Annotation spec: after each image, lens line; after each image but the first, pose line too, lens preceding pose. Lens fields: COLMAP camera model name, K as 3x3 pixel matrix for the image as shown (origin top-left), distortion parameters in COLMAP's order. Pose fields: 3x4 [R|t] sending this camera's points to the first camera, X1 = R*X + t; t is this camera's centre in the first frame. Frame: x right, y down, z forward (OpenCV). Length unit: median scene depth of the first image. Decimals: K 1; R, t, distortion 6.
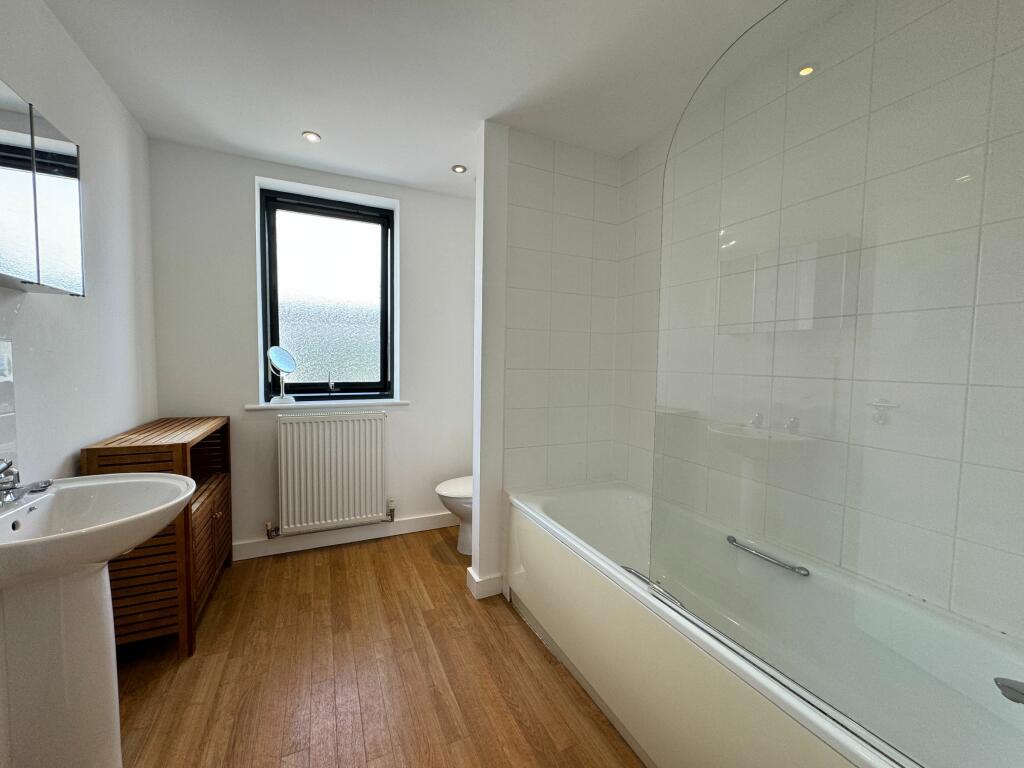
lens RADIAL K [[409.3, 0, 514.6], [0, 409.3, 381.6], [0, 0, 1]] dist [-0.000349, 0.000145]
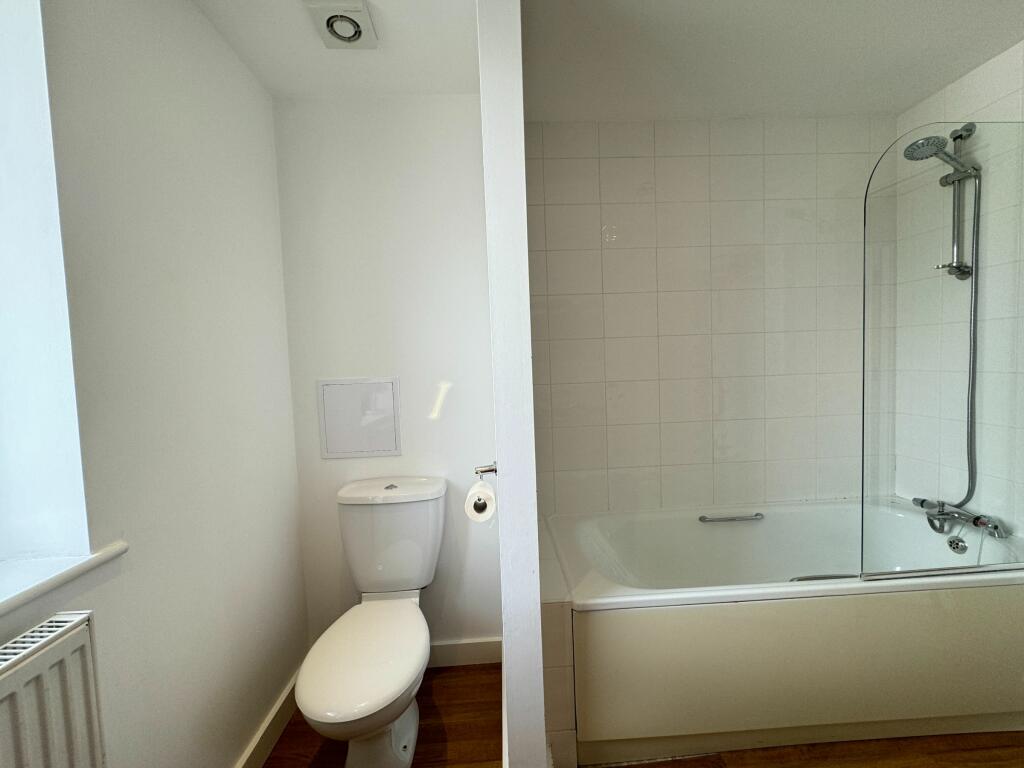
lens RADIAL K [[409.3, 0, 514.6], [0, 409.3, 381.6], [0, 0, 1]] dist [-0.000349, 0.000145]
pose [[0.388795, -0.077319, 0.918074, -0.843440], [0.093473, 0.994641, 0.044182, -0.123049], [-0.916570, 0.068638, 0.393939, 1.180866]]
